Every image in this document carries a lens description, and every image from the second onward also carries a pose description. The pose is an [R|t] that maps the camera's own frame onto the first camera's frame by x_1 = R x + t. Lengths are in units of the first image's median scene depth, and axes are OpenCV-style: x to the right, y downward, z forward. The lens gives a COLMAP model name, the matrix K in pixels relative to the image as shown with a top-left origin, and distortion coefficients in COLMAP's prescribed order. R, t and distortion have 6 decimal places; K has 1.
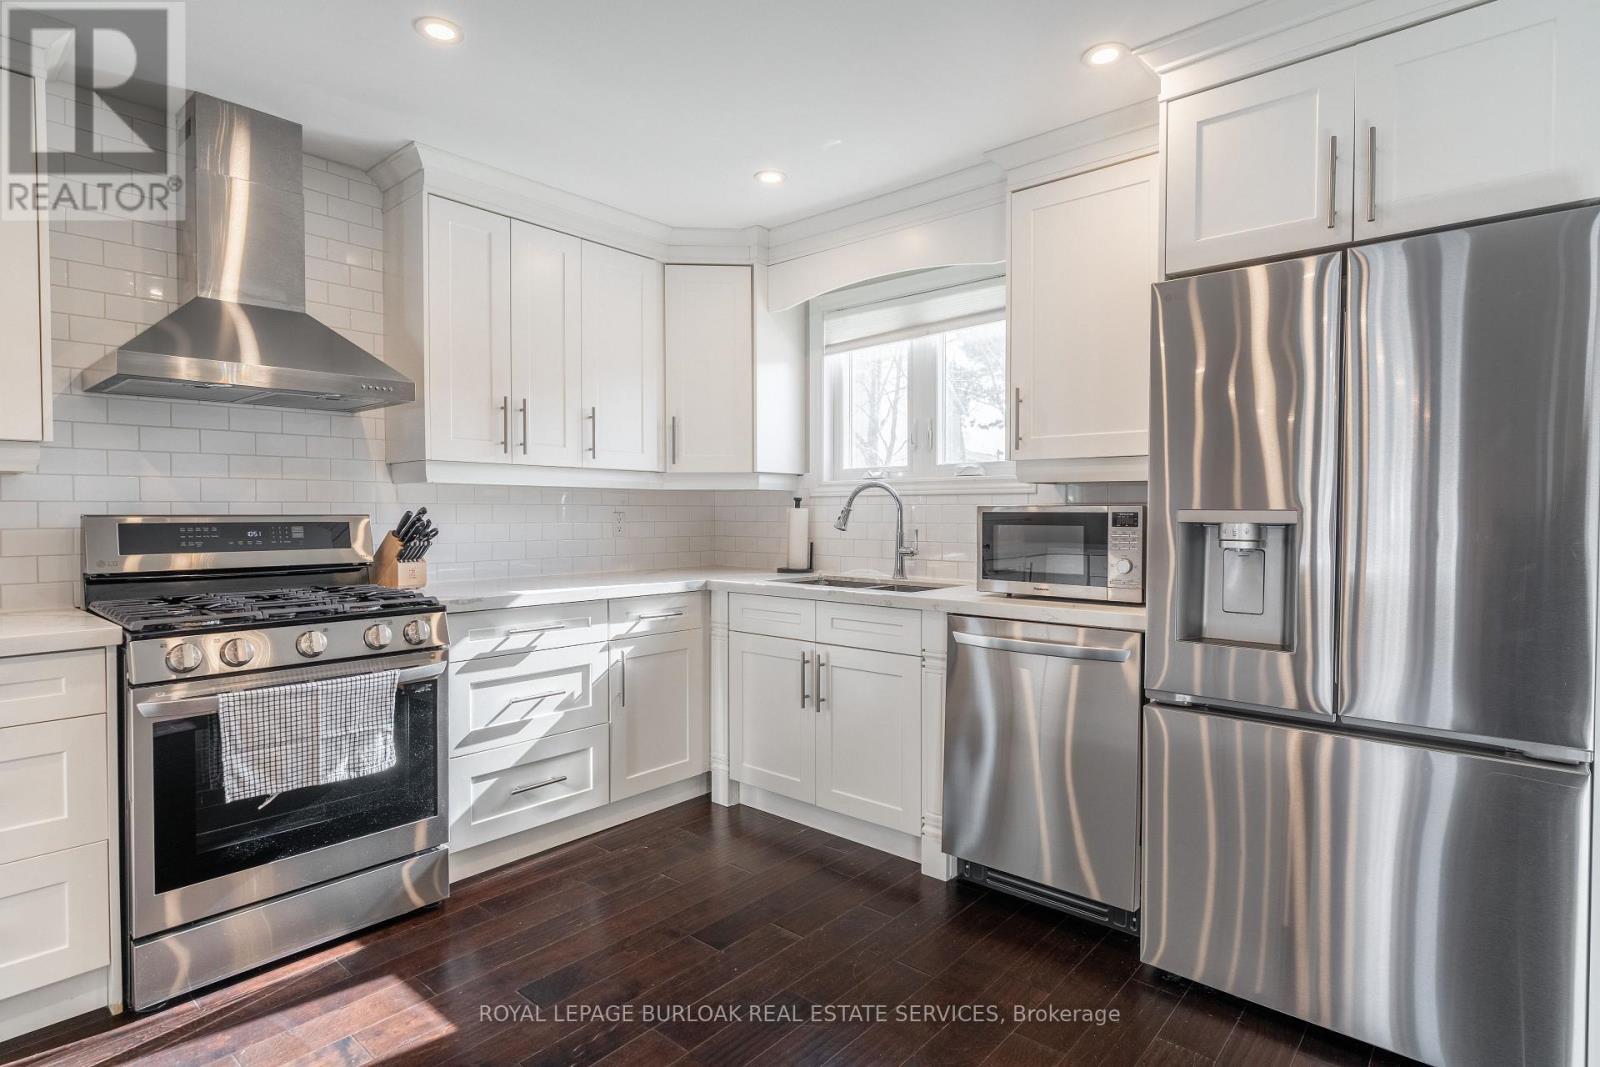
lens RADIAL K [[816.9, 0, 803.1], [0, 816.9, 533.1], [0, 0, 1]] dist [0.004601, -0.000137]
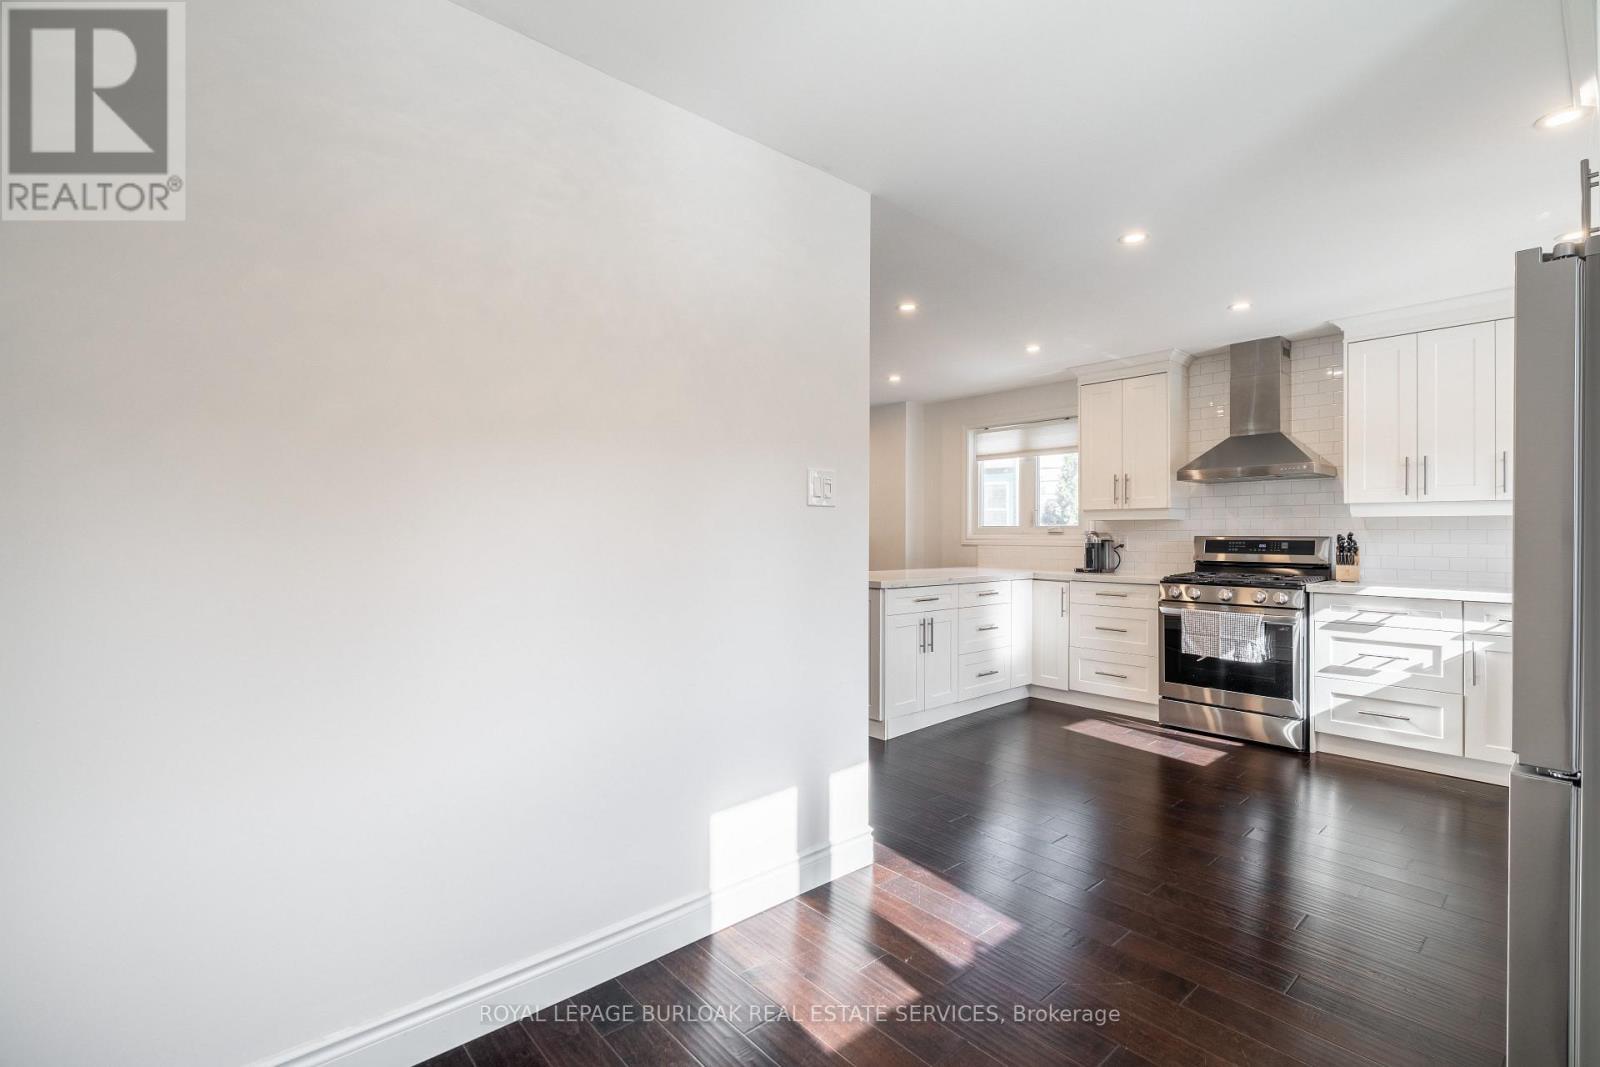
lens RADIAL K [[716.1, 0, 802.0], [0, 716.1, 532.8], [0, 0, 1]] dist [0.000107, 0.000952]
pose [[-0.119931, -0.001422, -0.992781, 1.183983], [-0.027260, 0.999627, 0.001861, -0.003277], [0.992408, 0.027286, -0.119925, 0.083586]]
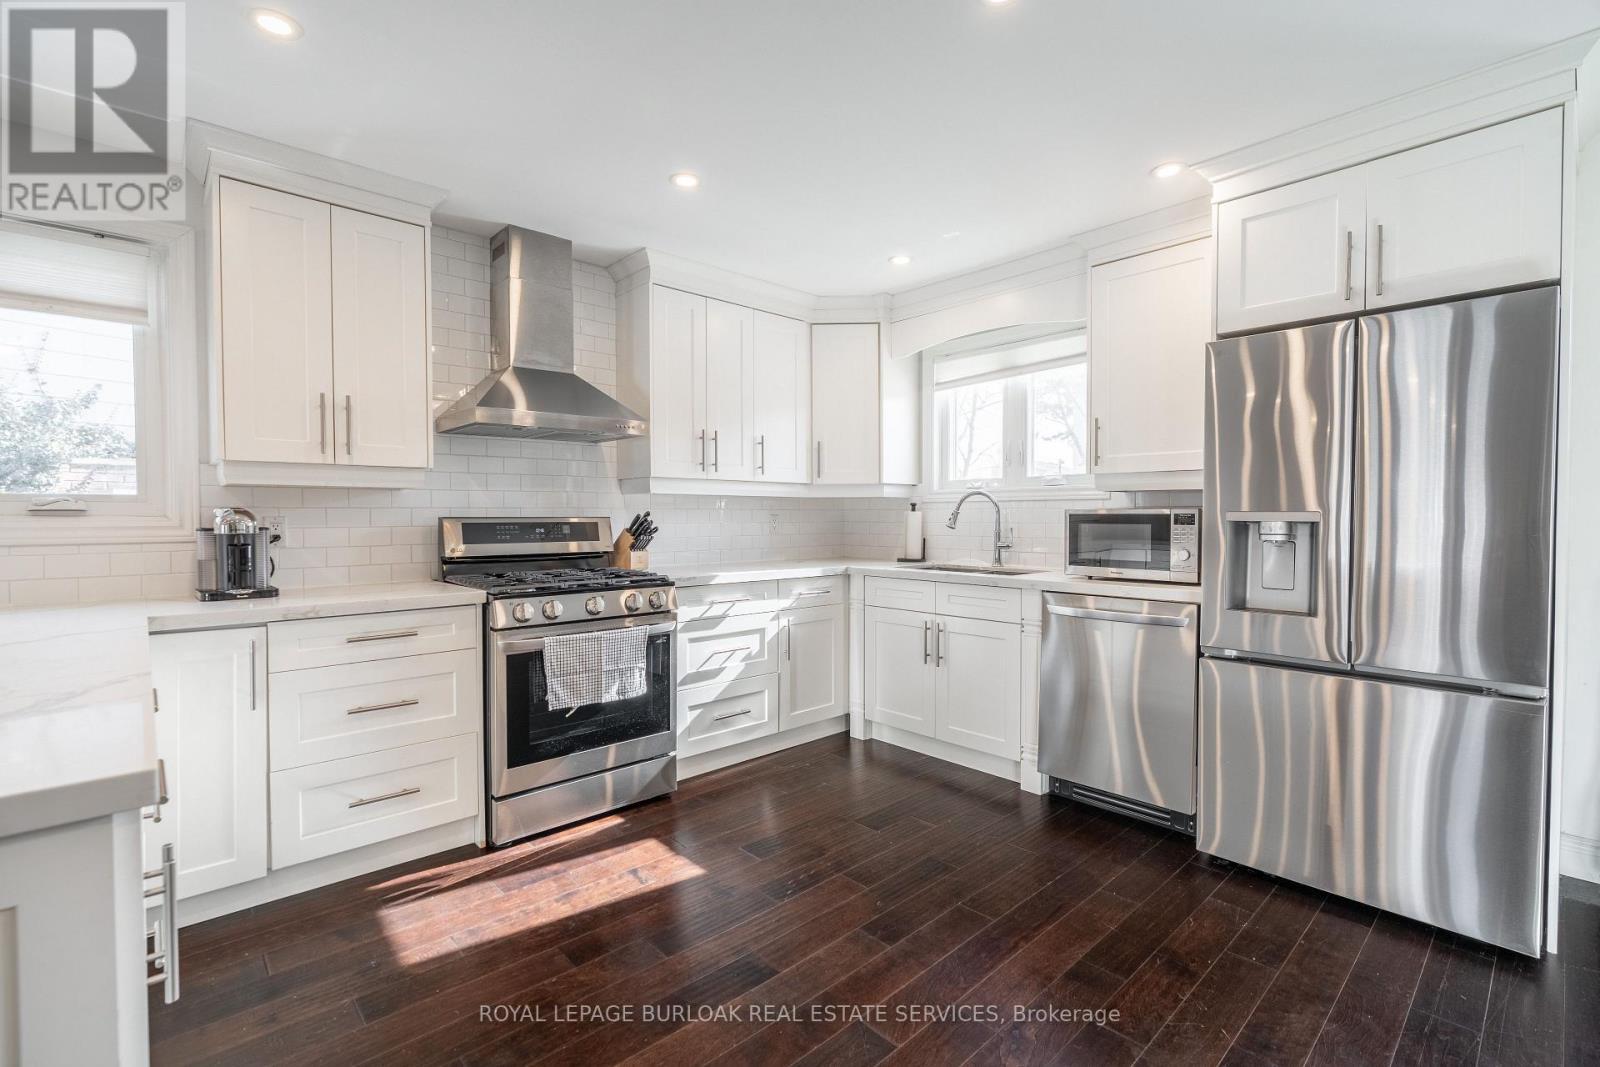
lens RADIAL K [[716.1, 0, 805.7], [0, 716.1, 534.6], [0, 0, 1]] dist [0.000107, 0.000952]
pose [[0.994360, 0.000804, -0.106051, -0.078073], [-0.000707, 0.999999, 0.000954, 0.006413], [0.106052, -0.000874, 0.994360, -0.182269]]
